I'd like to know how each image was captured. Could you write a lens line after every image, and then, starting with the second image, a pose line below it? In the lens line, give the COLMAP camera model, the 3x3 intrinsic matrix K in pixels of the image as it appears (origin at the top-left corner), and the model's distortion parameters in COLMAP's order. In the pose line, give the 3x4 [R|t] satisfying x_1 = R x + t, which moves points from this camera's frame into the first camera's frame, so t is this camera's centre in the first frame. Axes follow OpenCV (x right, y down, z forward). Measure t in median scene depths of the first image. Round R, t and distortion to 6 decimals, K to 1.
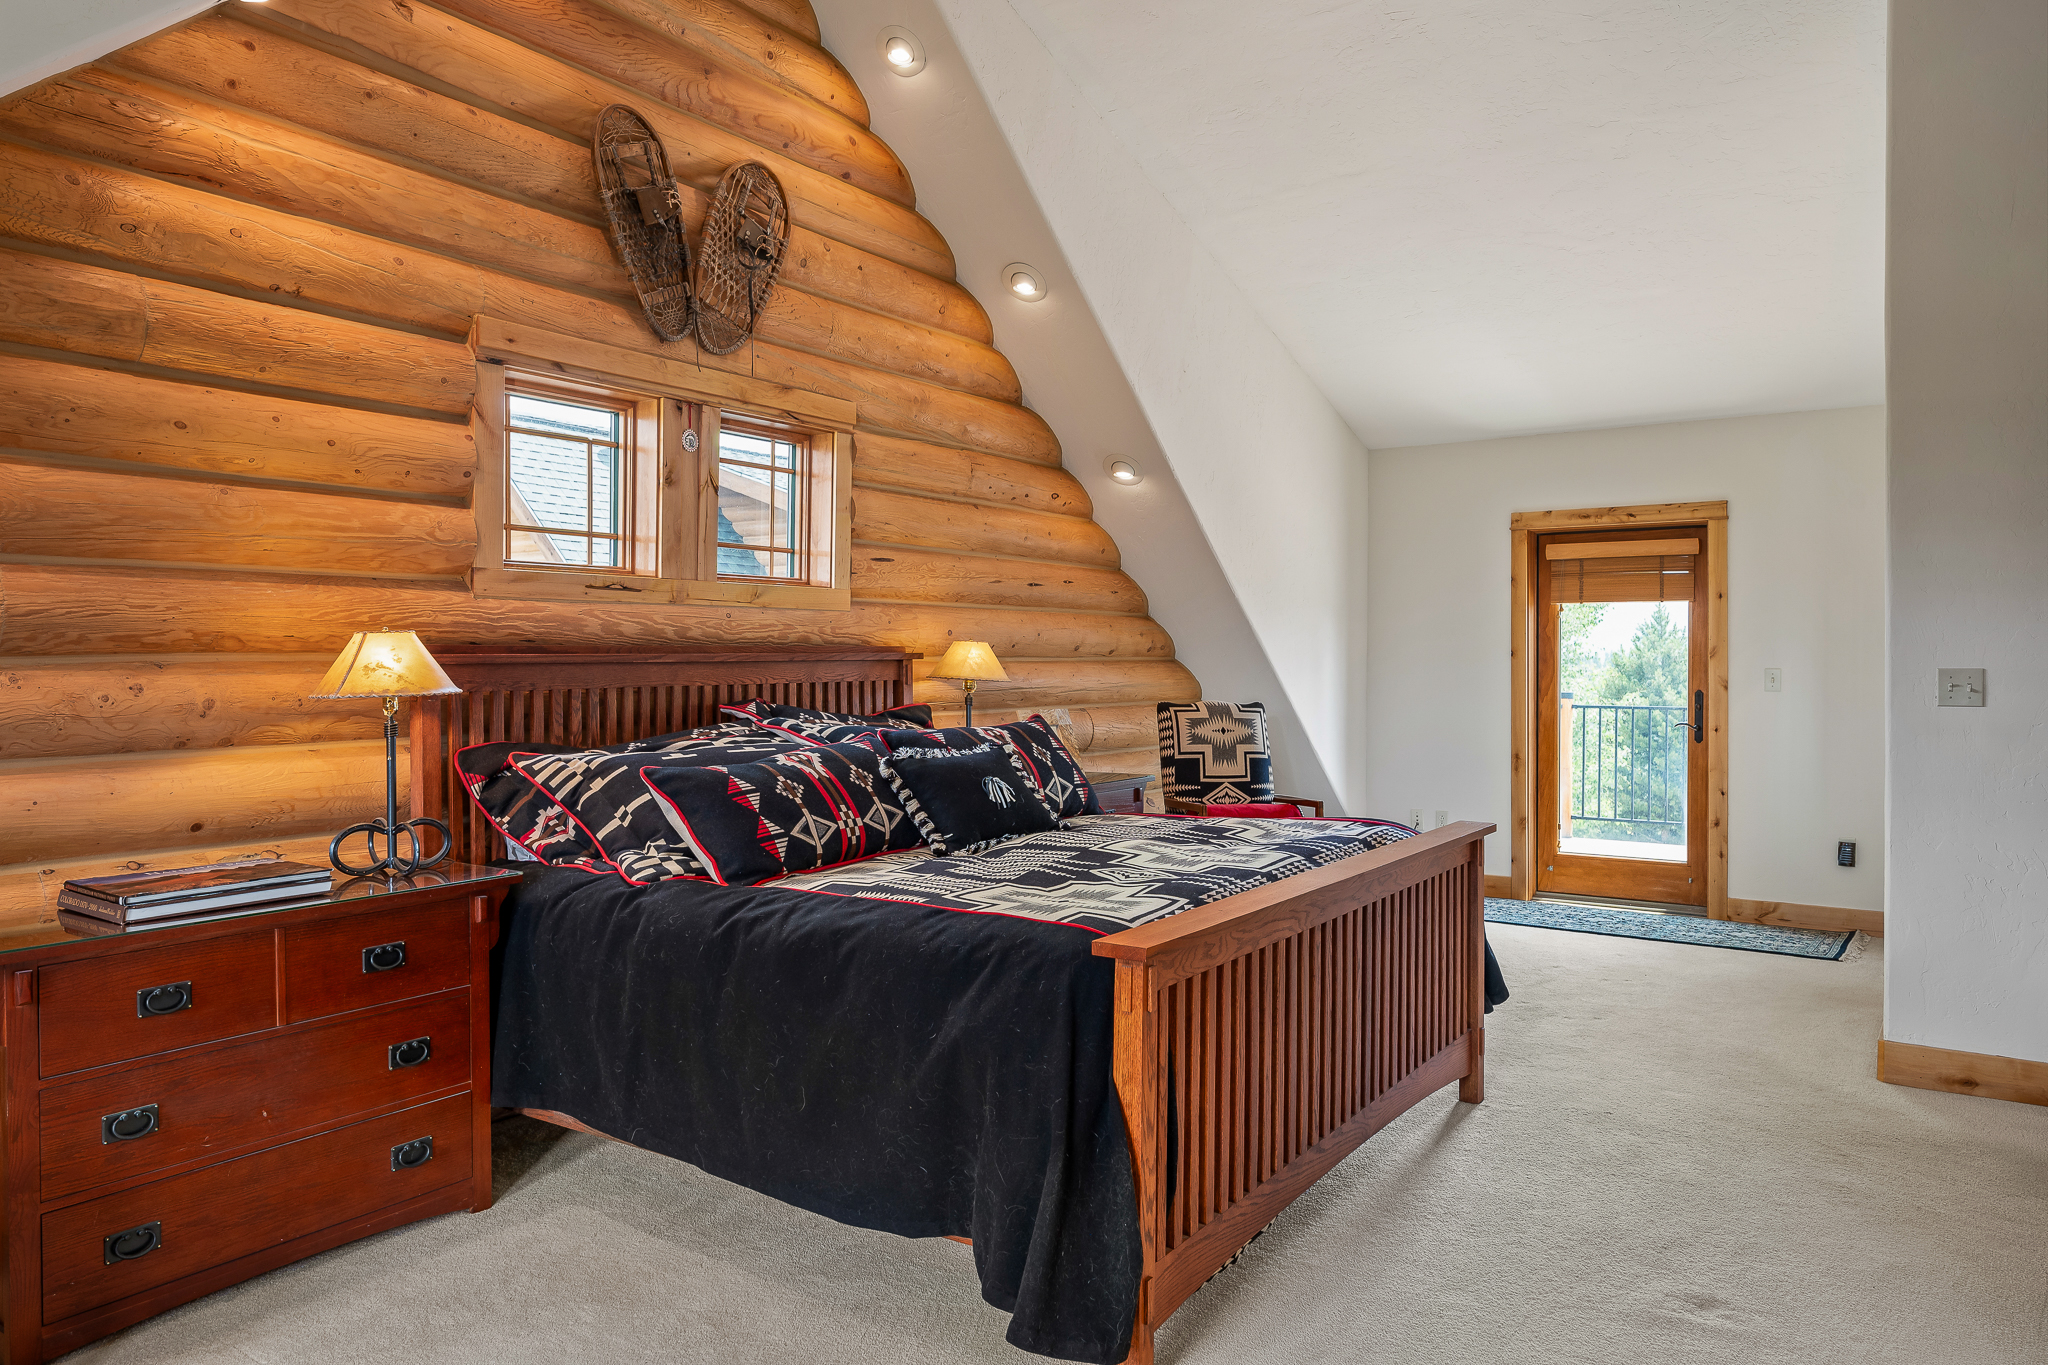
lens RADIAL K [[1373.0, 0, 1023.1], [0, 1373.0, 667.4], [0, 0, 1]] dist [0.001939, -0.000461]
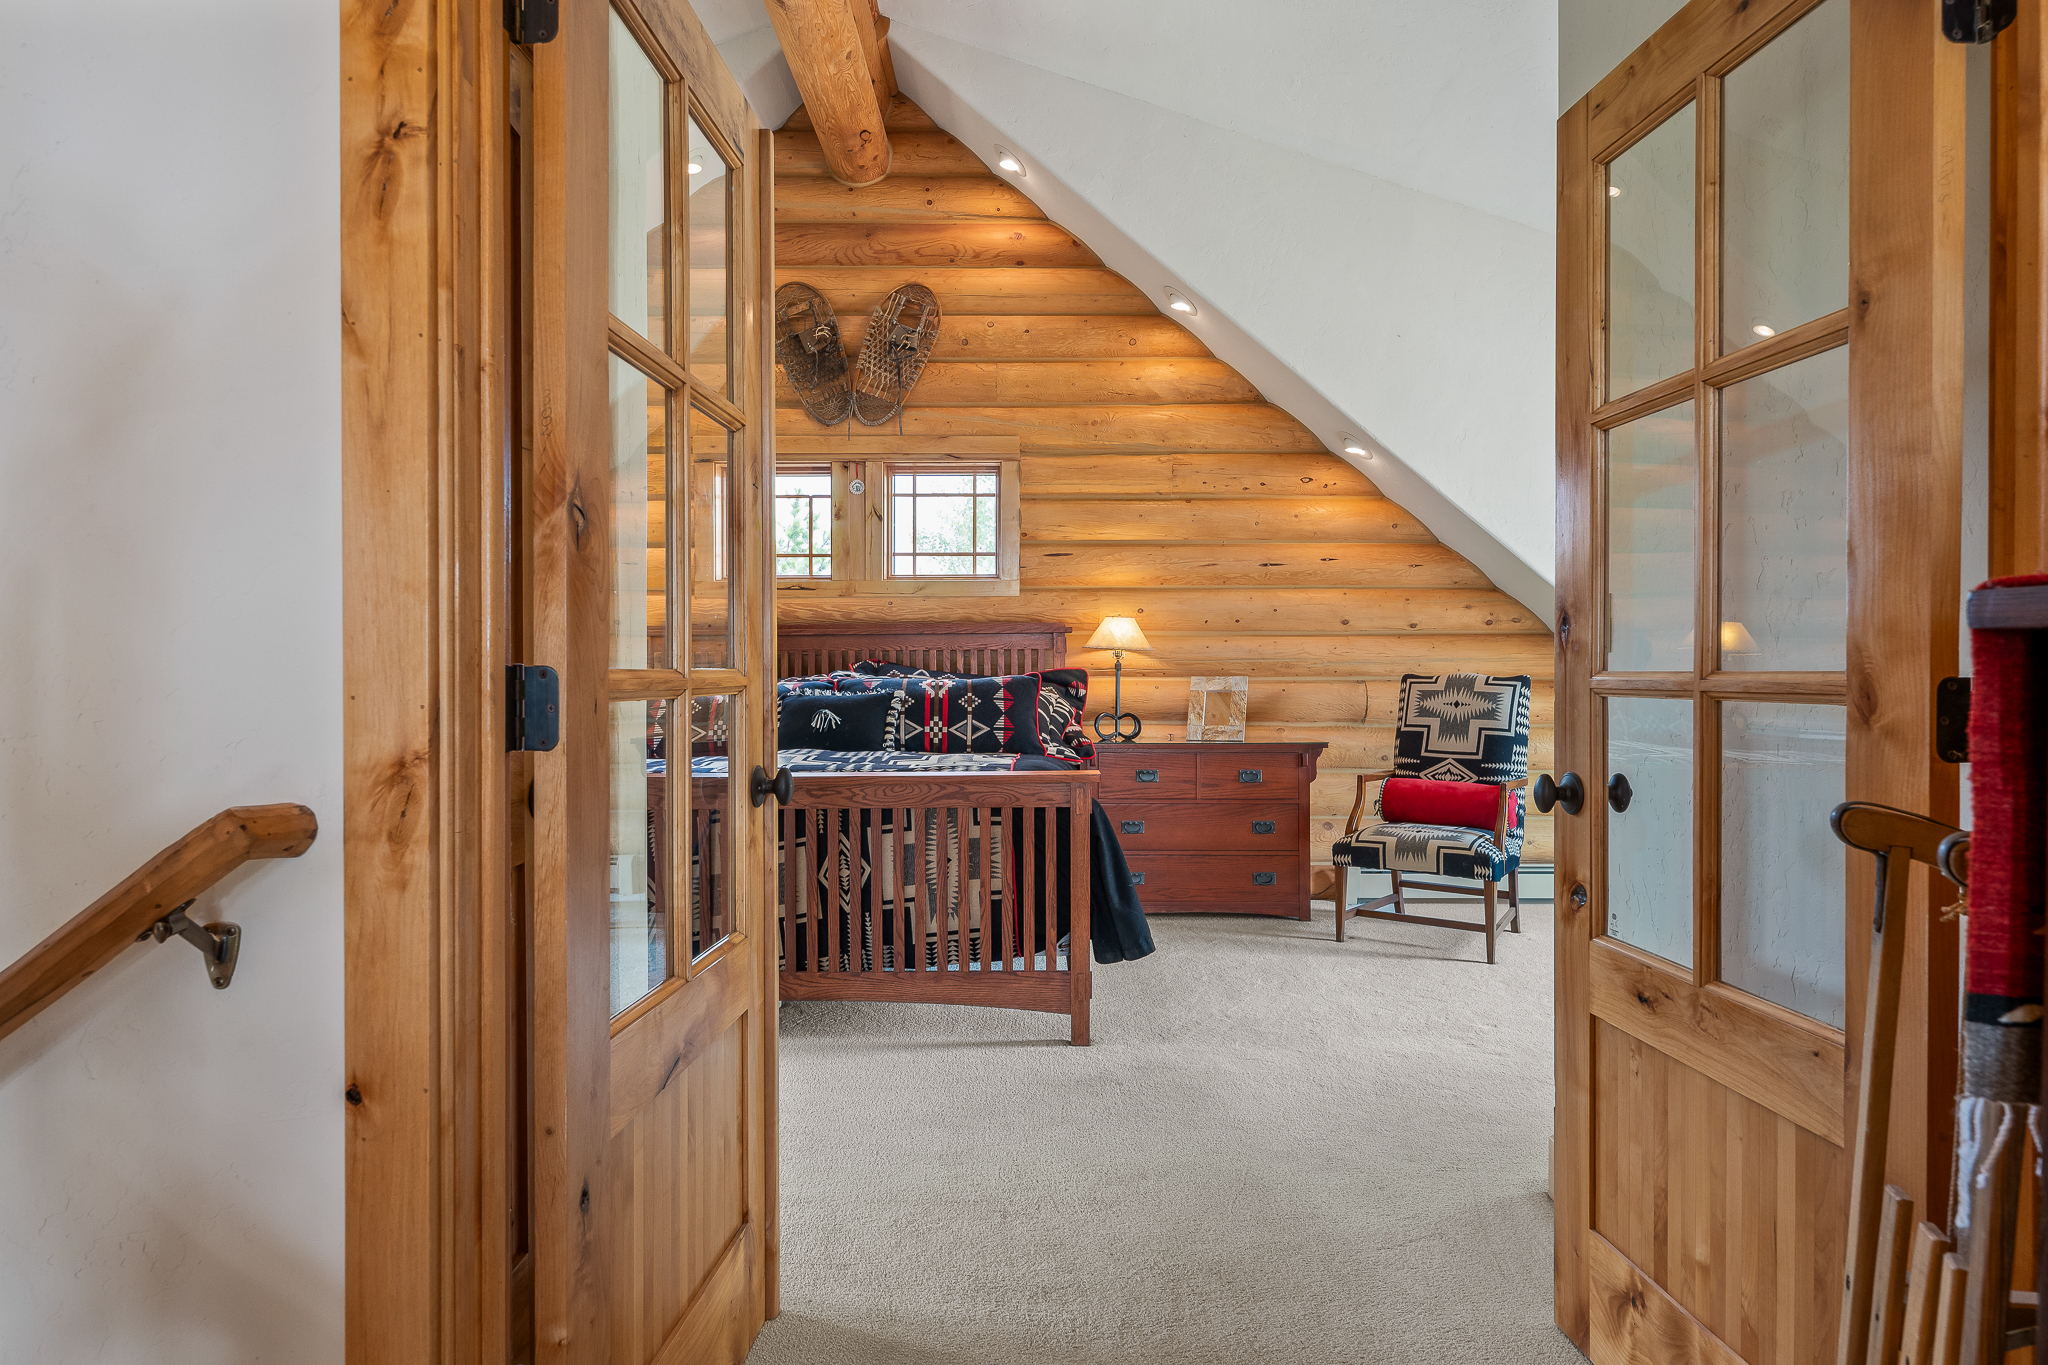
lens RADIAL K [[1166.5, 0, 1024.0], [0, 1166.5, 682.5], [0, 0, 1]] dist [-0.003726, -0.000335]
pose [[0.574792, 0.006521, -0.818274, 0.779324], [-0.002936, 0.999978, 0.005906, 0.033726], [0.818294, -0.000992, 0.574799, 0.364706]]
